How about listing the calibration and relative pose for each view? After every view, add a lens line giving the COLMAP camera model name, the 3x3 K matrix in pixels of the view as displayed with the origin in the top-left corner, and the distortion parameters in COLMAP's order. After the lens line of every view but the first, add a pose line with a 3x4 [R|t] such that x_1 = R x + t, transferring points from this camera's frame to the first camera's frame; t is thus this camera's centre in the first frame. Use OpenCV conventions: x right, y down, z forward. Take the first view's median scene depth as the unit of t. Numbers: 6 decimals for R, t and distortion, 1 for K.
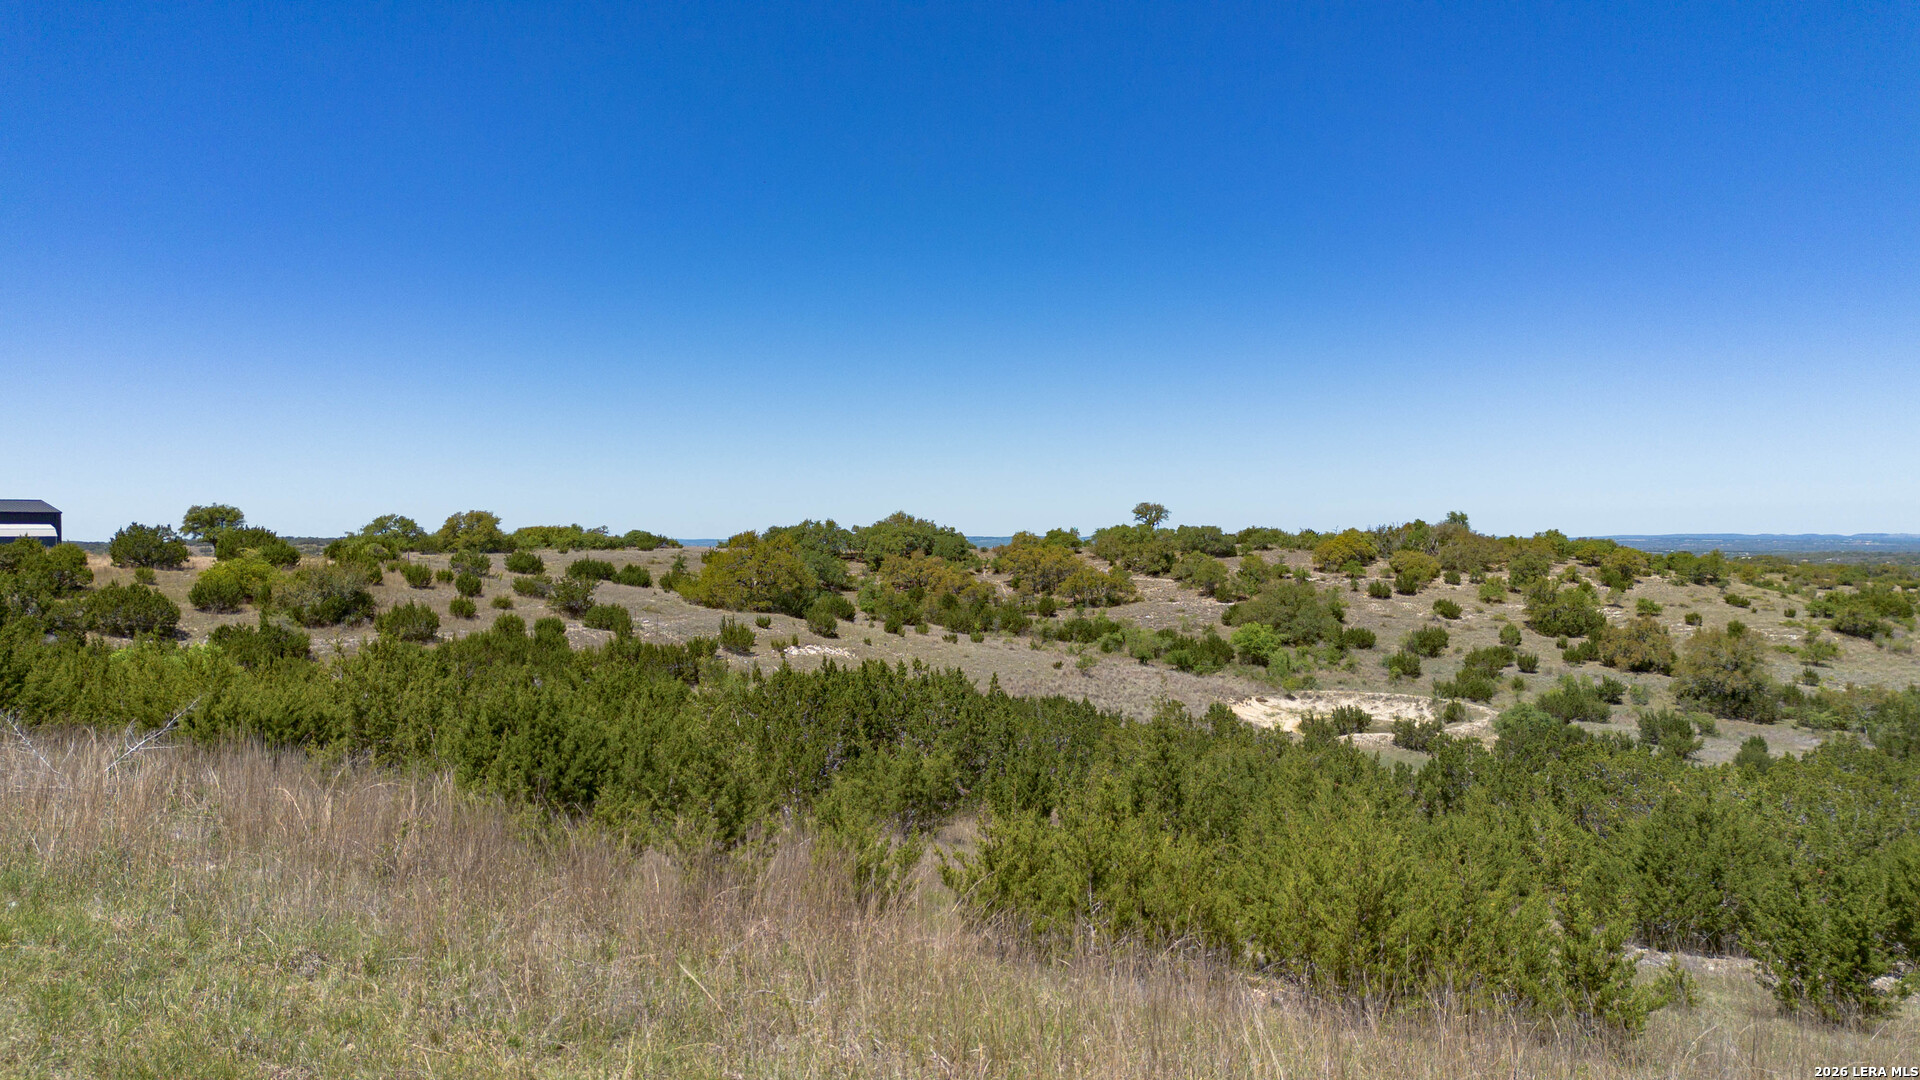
lens RADIAL K [[1416.6, 0, 909.2], [0, 1416.6, 538.0], [0, 0, 1]] dist [0.055917, -0.056784]
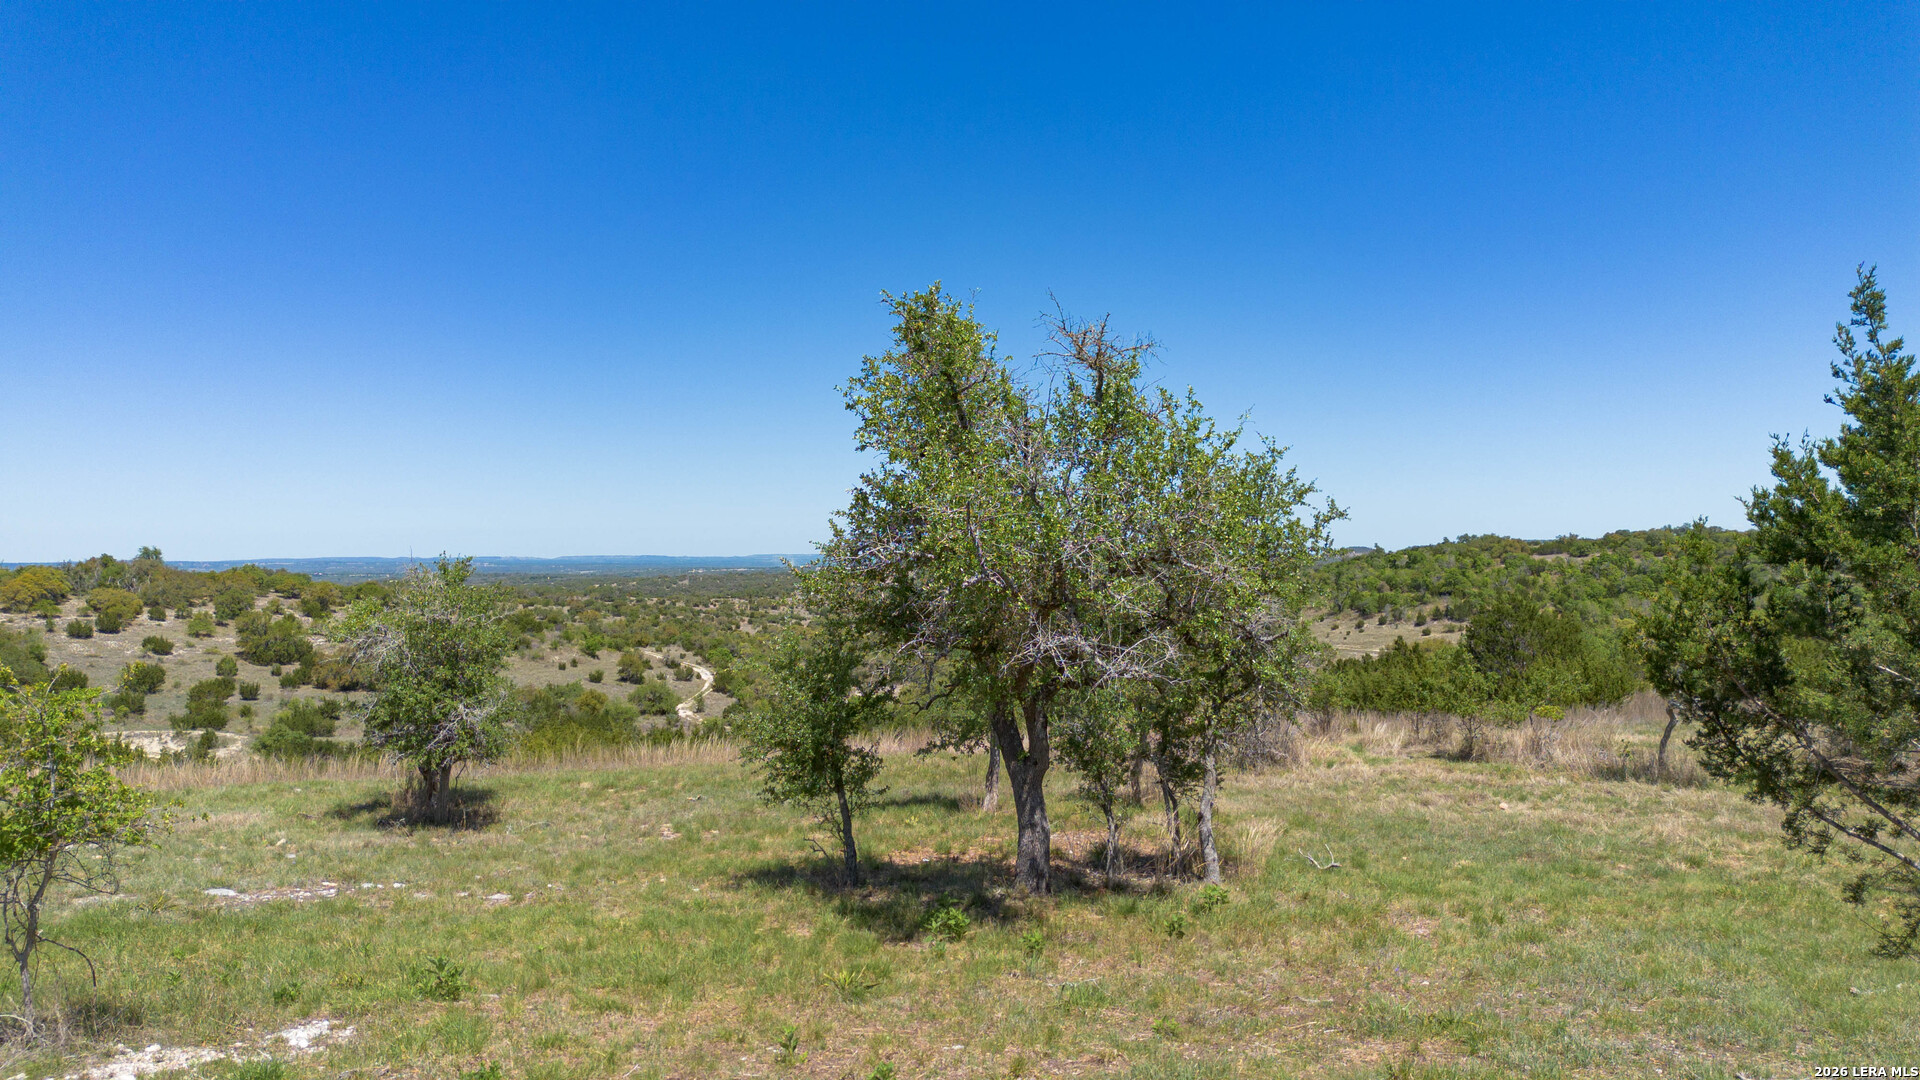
lens RADIAL K [[1416.6, 0, 989.6], [0, 1416.6, 543.8], [0, 0, 1]] dist [0.055917, -0.056784]
pose [[0.597967, 0.003297, 0.801514, -0.090001], [0.006313, 0.999941, -0.008824, -0.010087], [-0.801496, 0.010337, 0.597911, -0.091896]]
